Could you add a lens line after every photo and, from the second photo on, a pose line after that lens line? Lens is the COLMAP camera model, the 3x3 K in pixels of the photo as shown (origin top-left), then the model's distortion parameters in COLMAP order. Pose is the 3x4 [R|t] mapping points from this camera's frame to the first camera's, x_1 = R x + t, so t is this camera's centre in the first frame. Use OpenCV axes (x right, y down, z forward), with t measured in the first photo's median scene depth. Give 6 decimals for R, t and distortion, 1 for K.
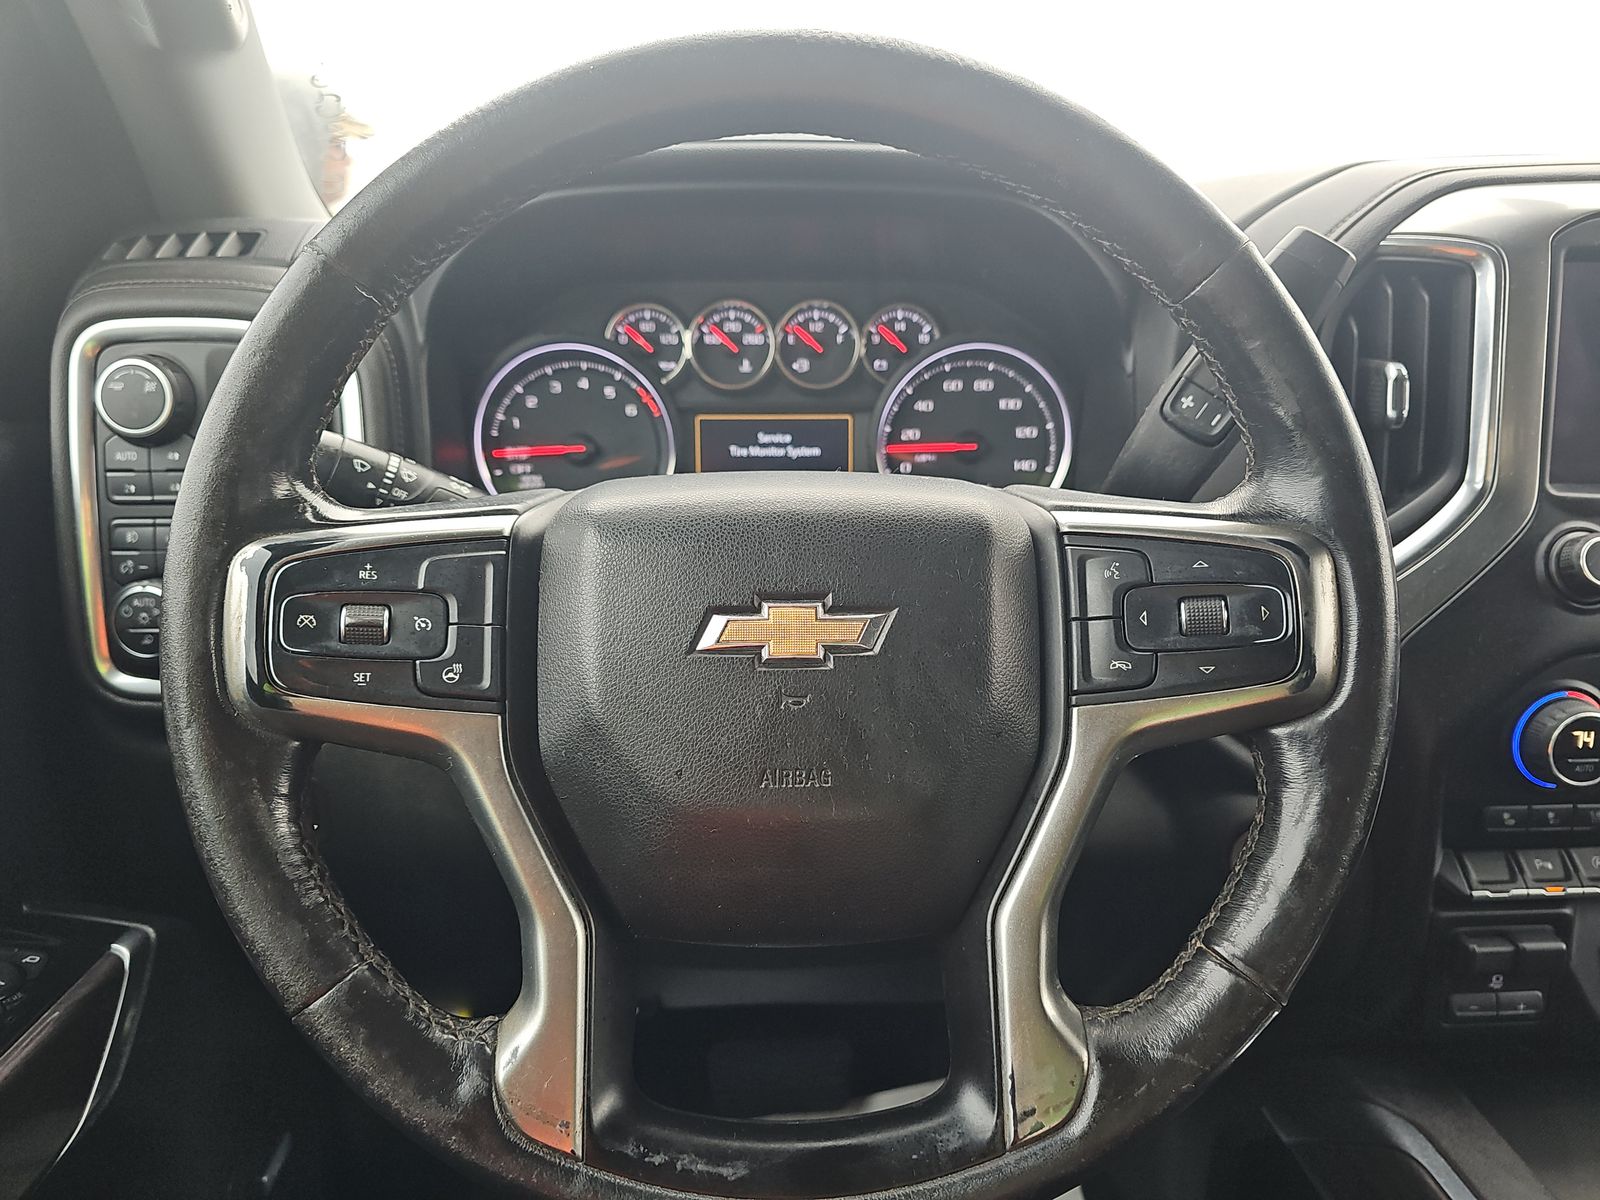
lens RADIAL K [[1086.9, 0, 803.6], [0, 1086.9, 609.1], [0, 0, 1]] dist [-0.021683, -0.005790]
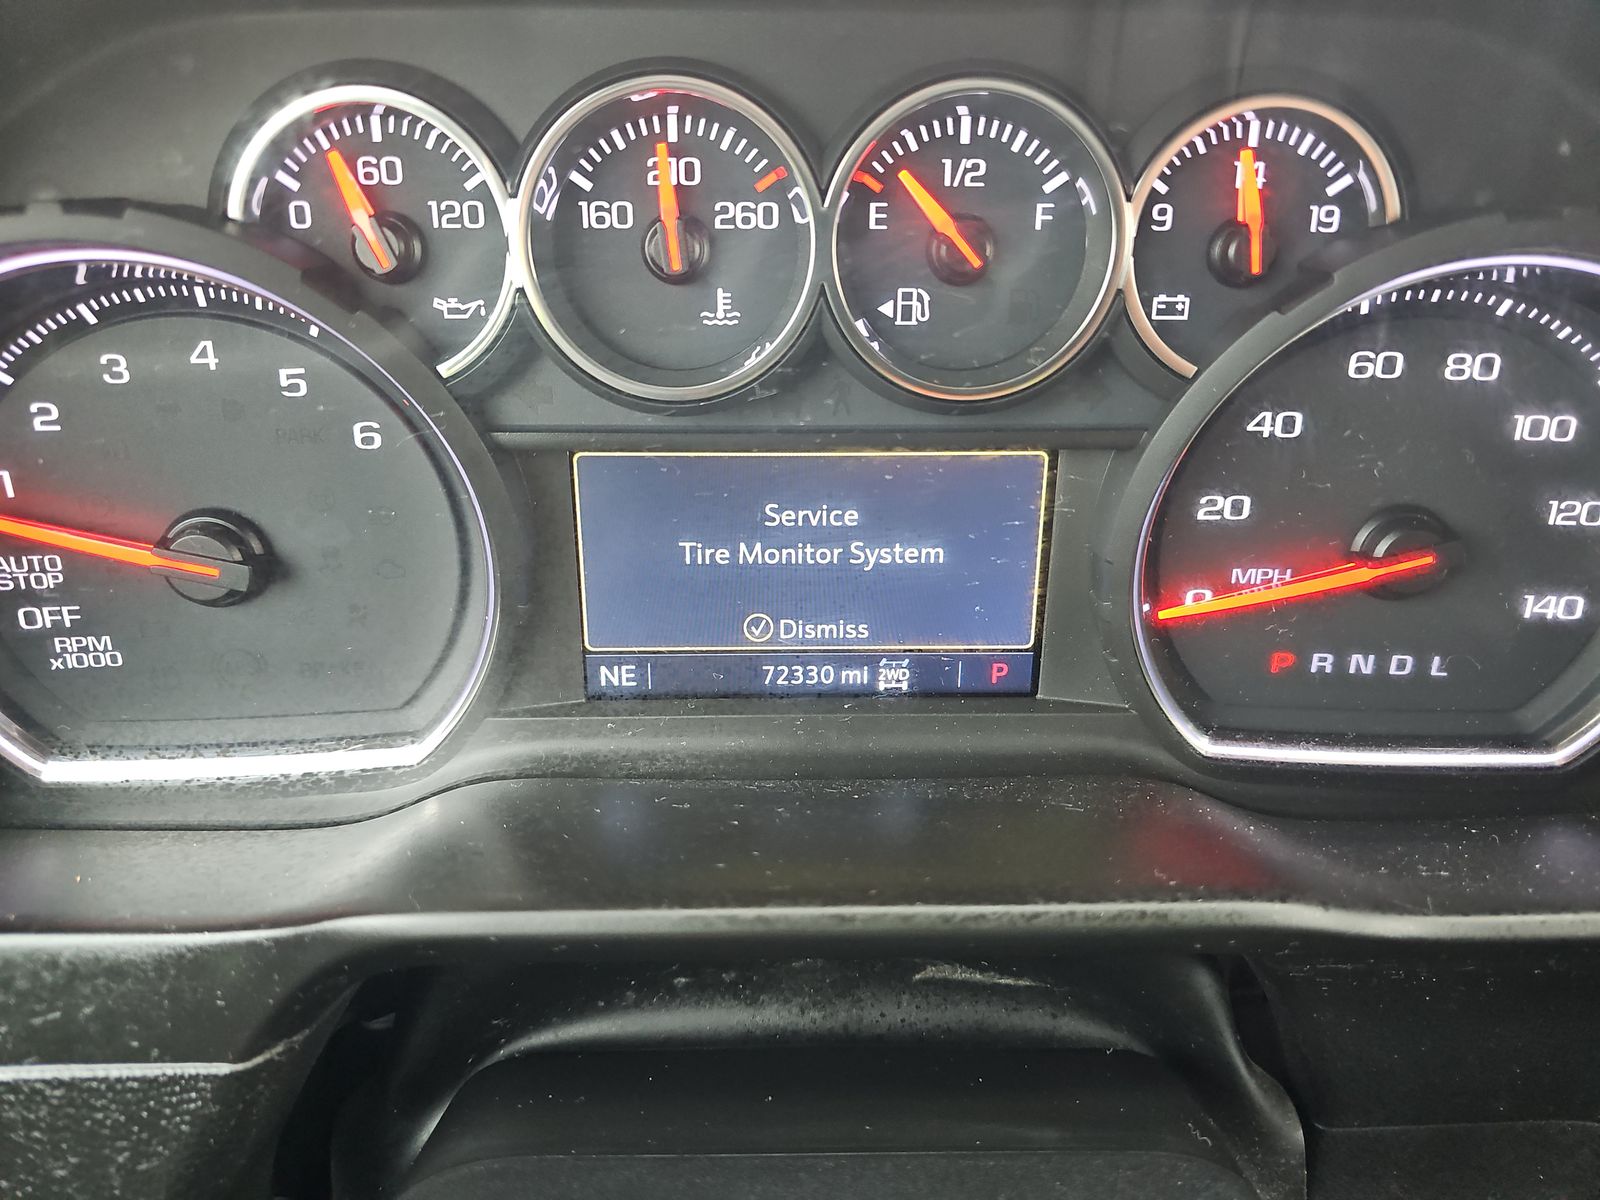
lens RADIAL K [[1086.9, 0, 796.1], [0, 1086.9, 590.6], [0, 0, 1]] dist [-0.021683, -0.005790]
pose [[0.999979, 0.005675, 0.003153, -0.033367], [-0.006207, 0.978047, 0.208291, -0.209734], [-0.001901, -0.208306, 0.978062, 0.690181]]
